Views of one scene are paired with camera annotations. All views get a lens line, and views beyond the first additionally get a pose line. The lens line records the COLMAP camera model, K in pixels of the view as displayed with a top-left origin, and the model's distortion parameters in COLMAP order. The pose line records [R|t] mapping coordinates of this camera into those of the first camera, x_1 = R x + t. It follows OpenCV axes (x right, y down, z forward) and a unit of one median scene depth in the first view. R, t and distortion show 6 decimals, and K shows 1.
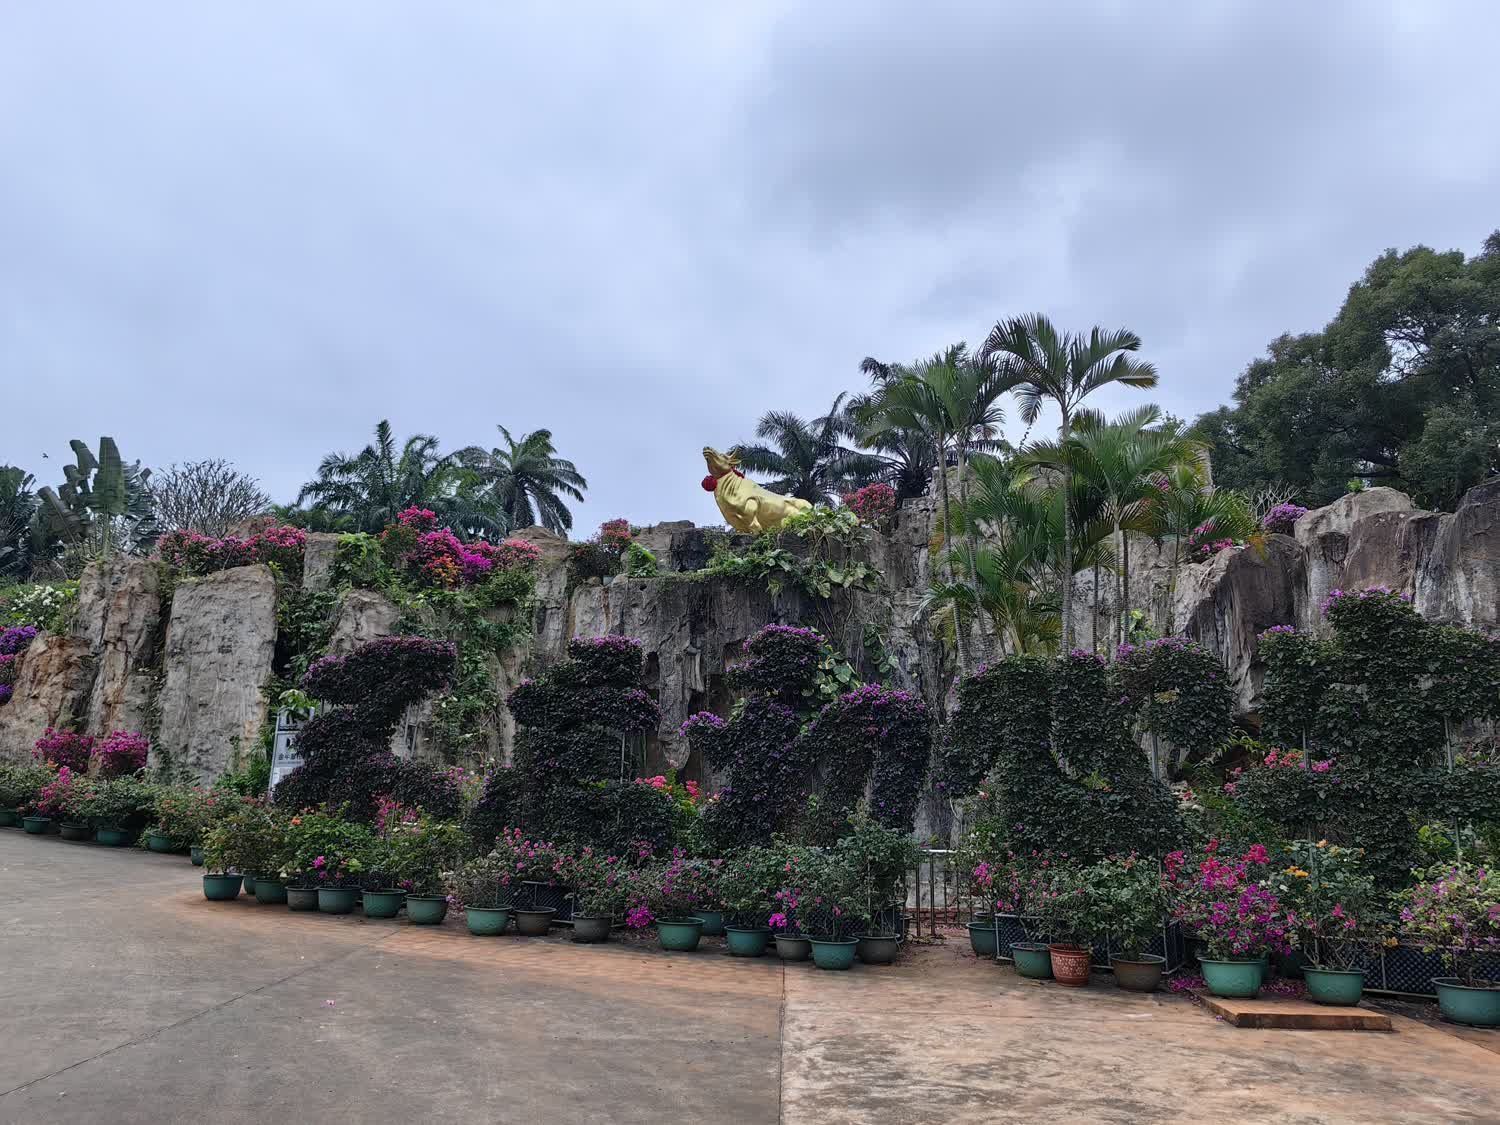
lens RADIAL K [[1171.1, 0, 749.6], [0, 1171.1, 568.9], [0, 0, 1]] dist [0.025904, -0.017576]
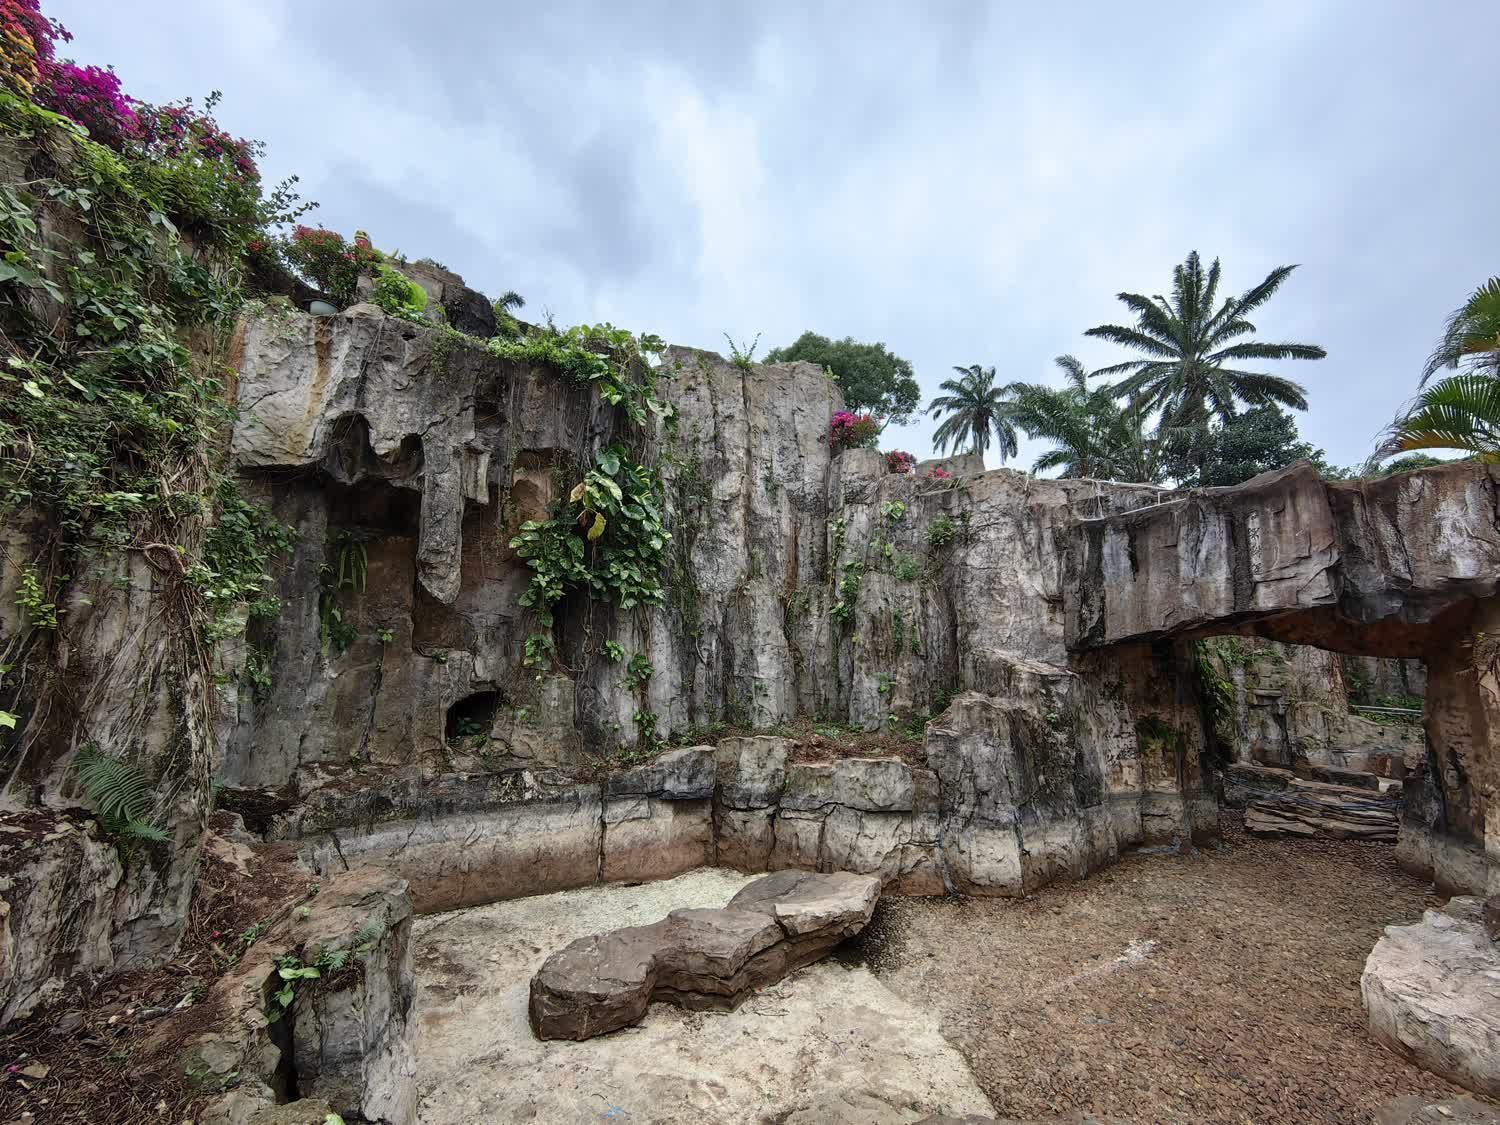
lens RADIAL K [[583.0, 0, 746.4], [0, 583.0, 569.5], [0, 0, 1]] dist [-0.001654, -0.000124]
pose [[0.645231, 0.099861, 0.757433, -0.227806], [-0.188820, 0.981508, 0.031446, 0.111021], [-0.740287, -0.163308, 0.652155, 0.674427]]
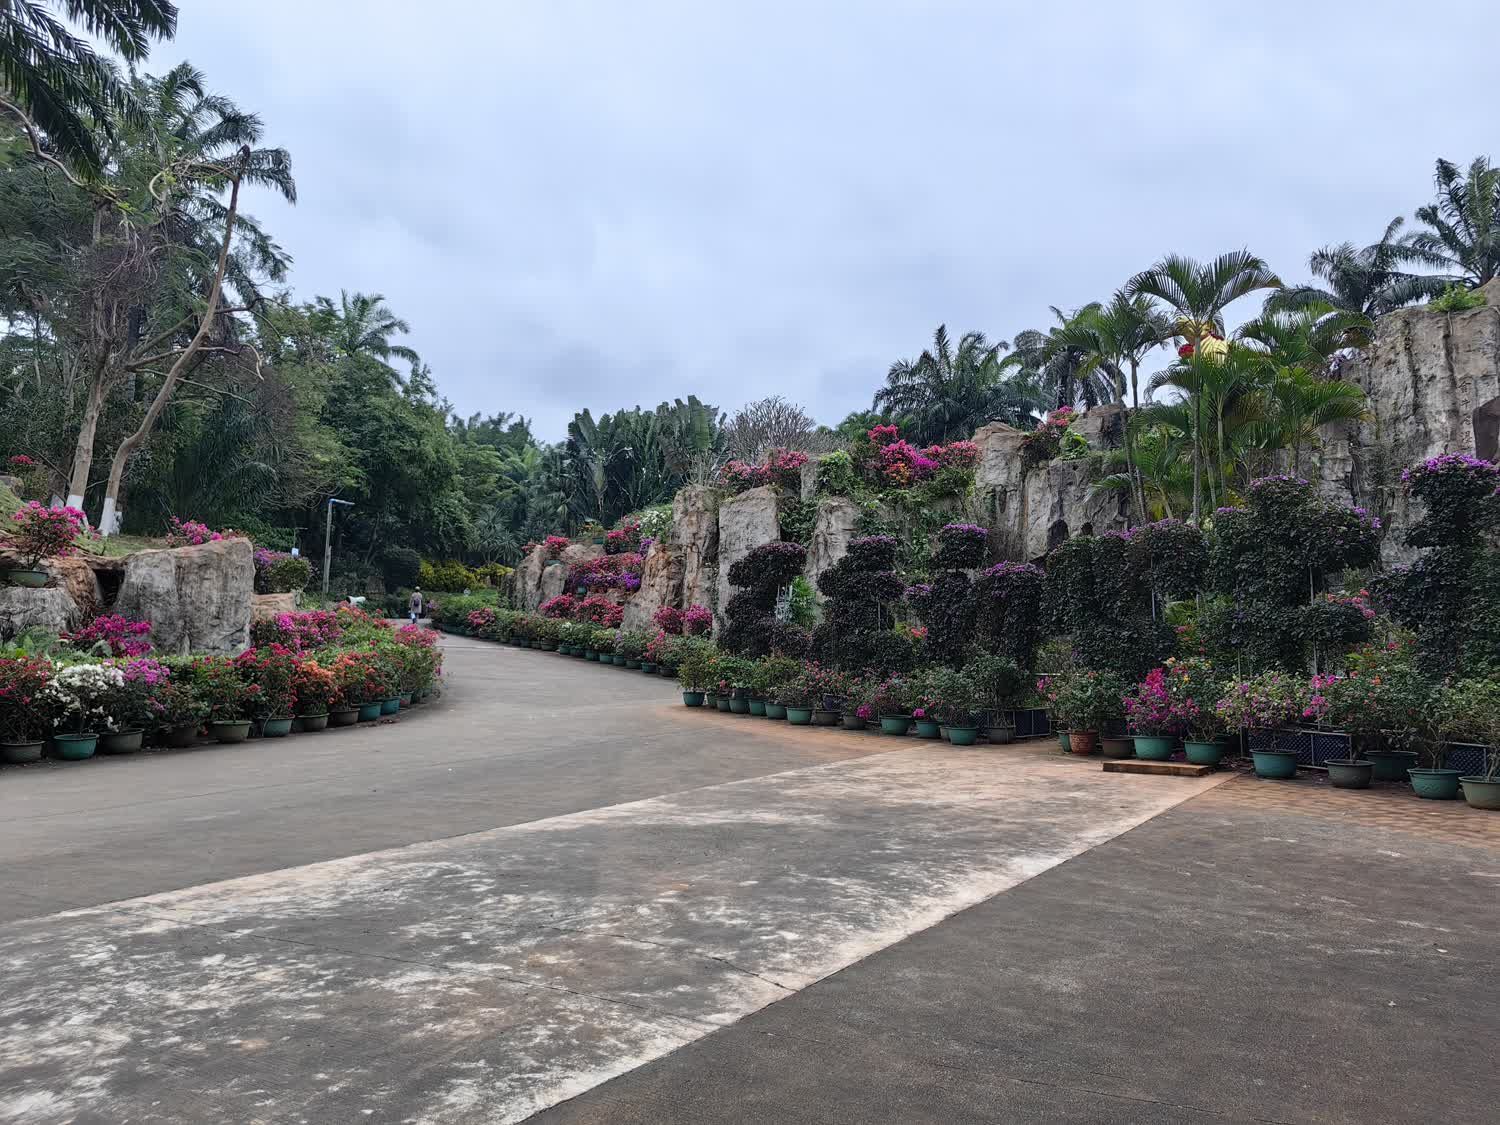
lens RADIAL K [[1171.1, 0, 749.8], [0, 1171.1, 561.1], [0, 0, 1]] dist [0.025904, -0.017576]
pose [[0.844811, -0.056634, -0.532058, 0.275714], [0.116310, 0.990042, 0.079297, -0.024641], [0.522269, -0.128875, 0.842986, -0.178993]]
